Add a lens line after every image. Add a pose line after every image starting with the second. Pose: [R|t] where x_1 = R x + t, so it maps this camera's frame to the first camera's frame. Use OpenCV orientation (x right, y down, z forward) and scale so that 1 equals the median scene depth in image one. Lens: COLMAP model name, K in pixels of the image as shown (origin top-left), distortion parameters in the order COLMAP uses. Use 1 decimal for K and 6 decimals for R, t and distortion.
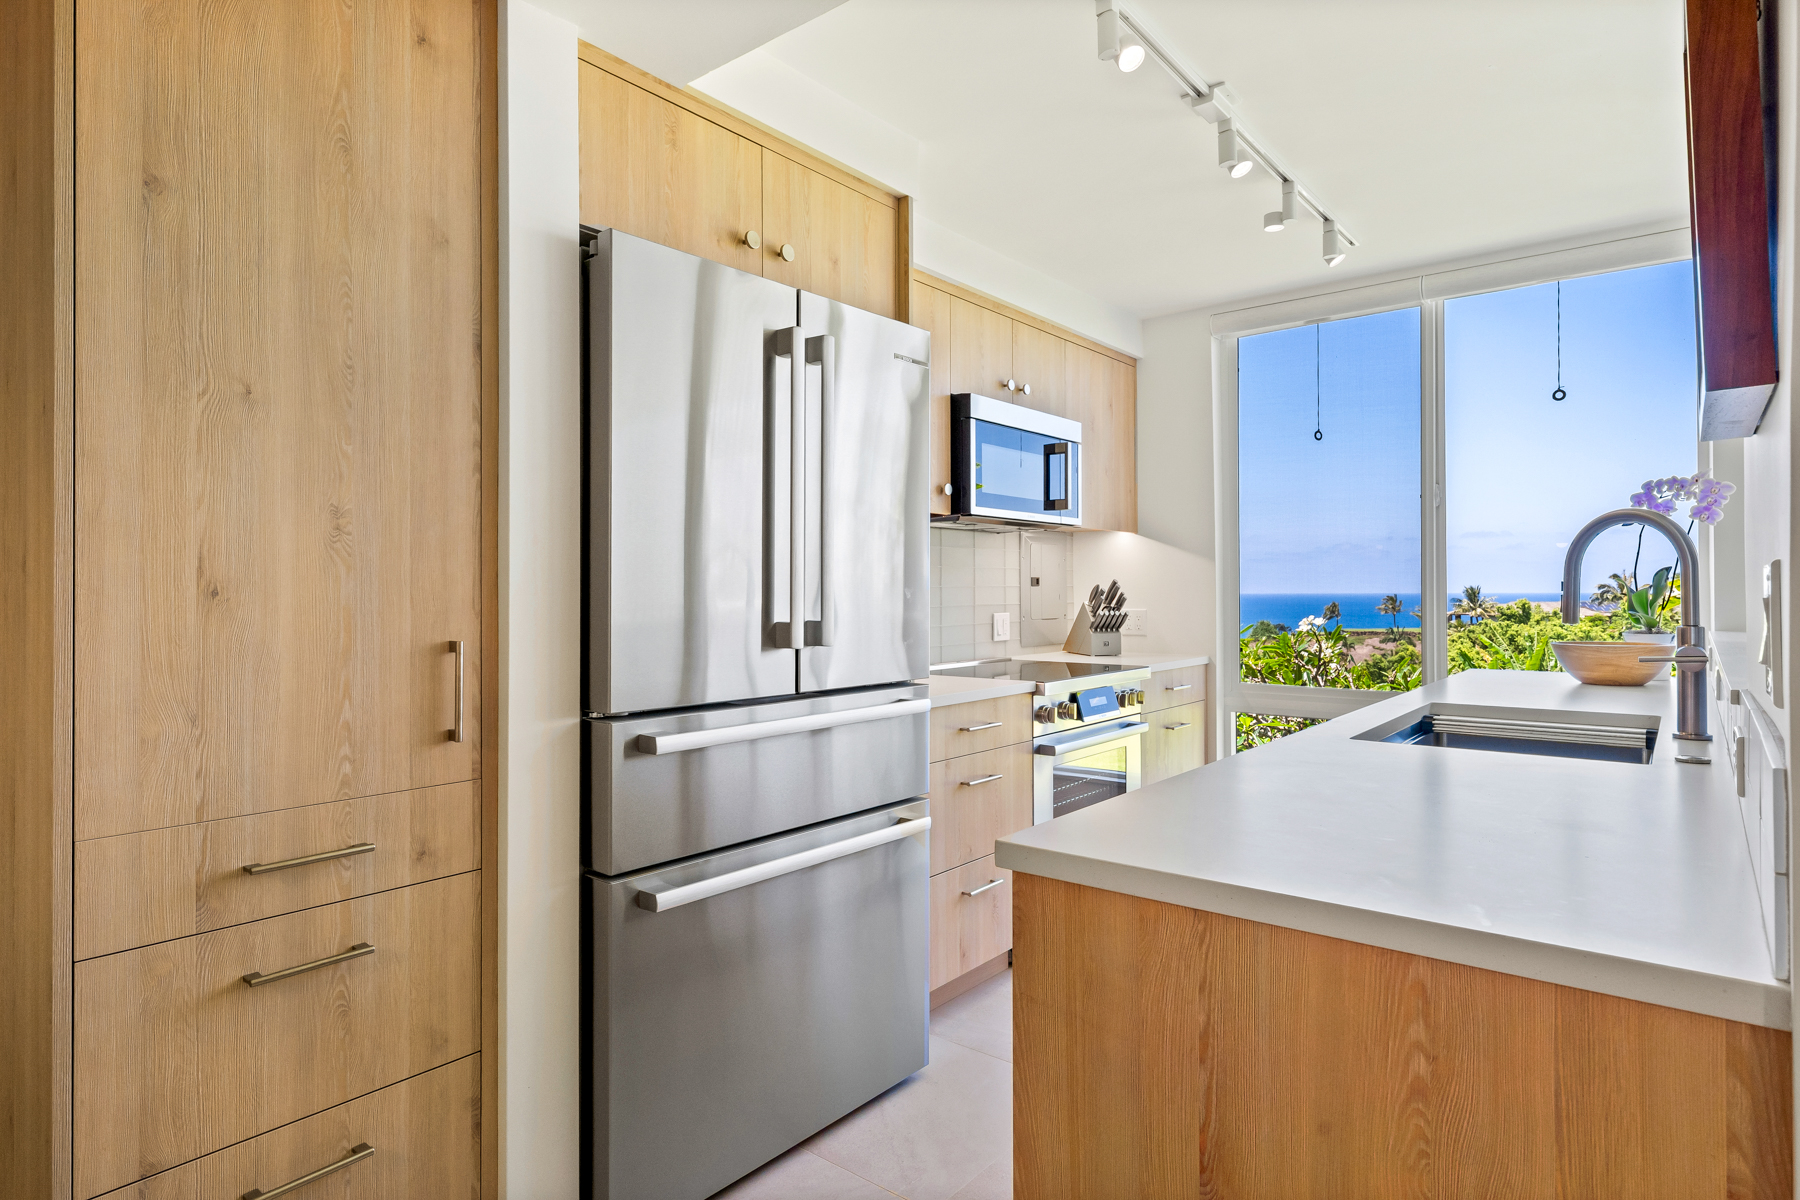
lens RADIAL K [[968.6, 0, 902.6], [0, 968.6, 584.0], [0, 0, 1]] dist [0.012332, 0.002023]
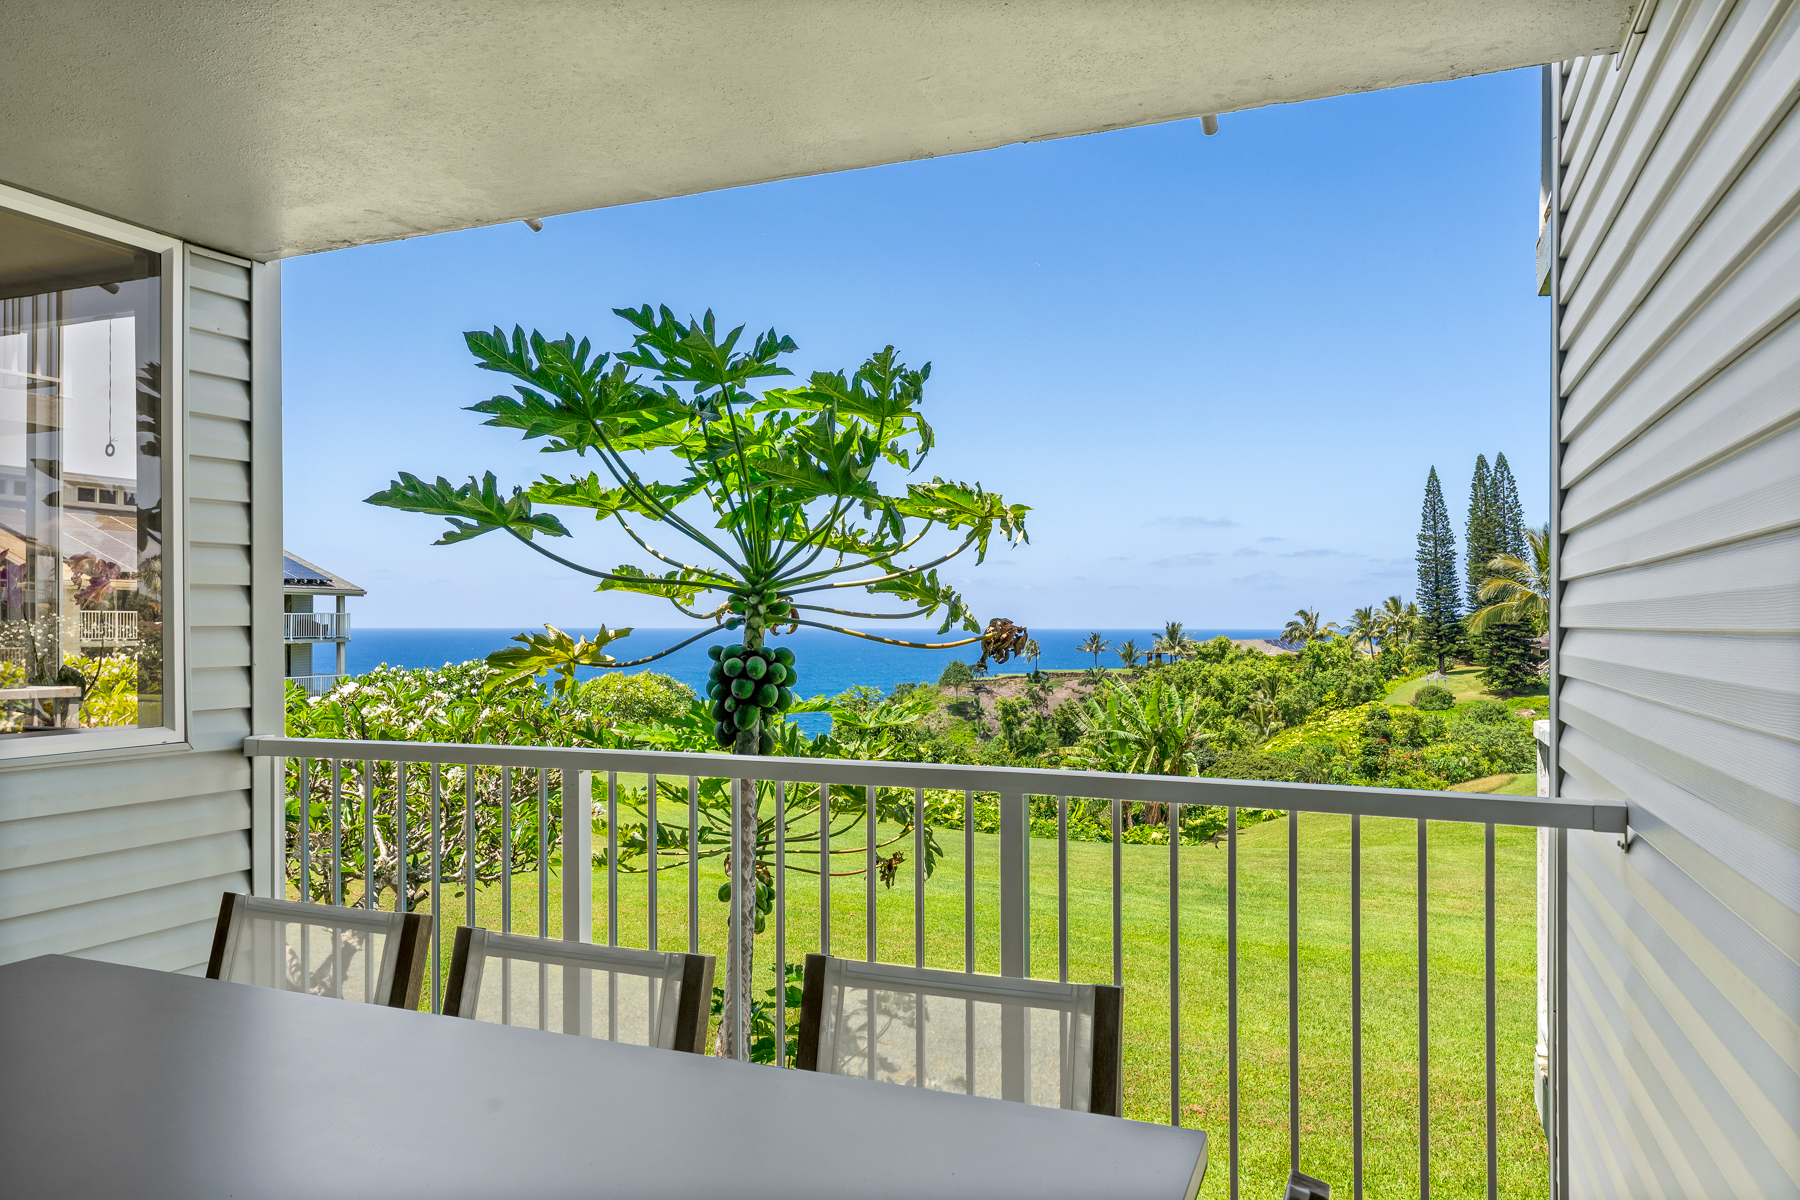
lens RADIAL K [[1208.0, 0, 886.2], [0, 1208.0, 614.0], [0, 0, 1]] dist [0.008949, 0.006045]
pose [[0.958361, 0.008469, 0.285433, 1.019390], [-0.008166, 0.999964, -0.002253, -0.048293], [-0.285442, -0.000171, 0.958396, -0.248467]]
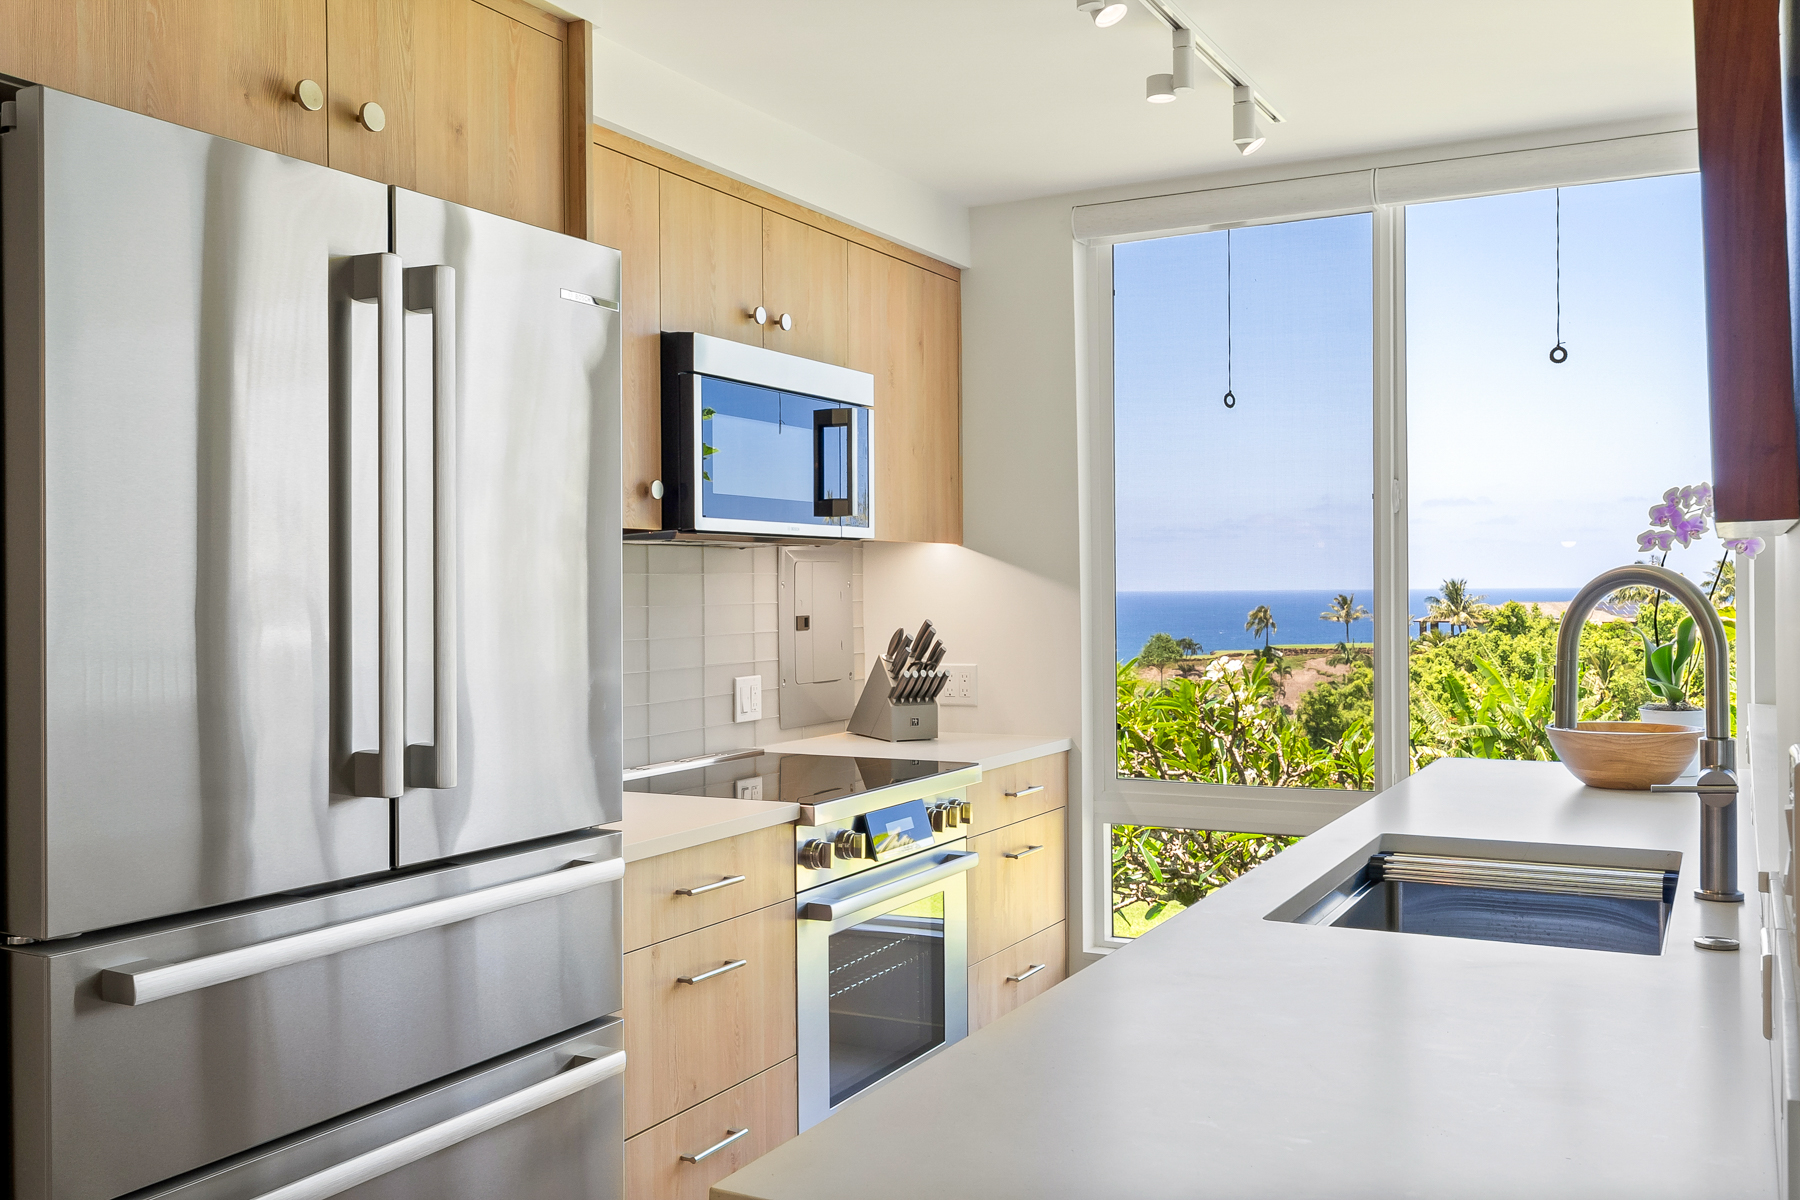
lens RADIAL K [[1571.9, 0, 896.2], [0, 1571.9, 593.4], [0, 0, 1]] dist [0.016915, -0.001048]
pose [[0.982084, -0.004689, 0.188387, 0.007506], [0.002814, 0.999944, 0.010221, -0.038880], [-0.188424, -0.009508, 0.982042, -0.000864]]
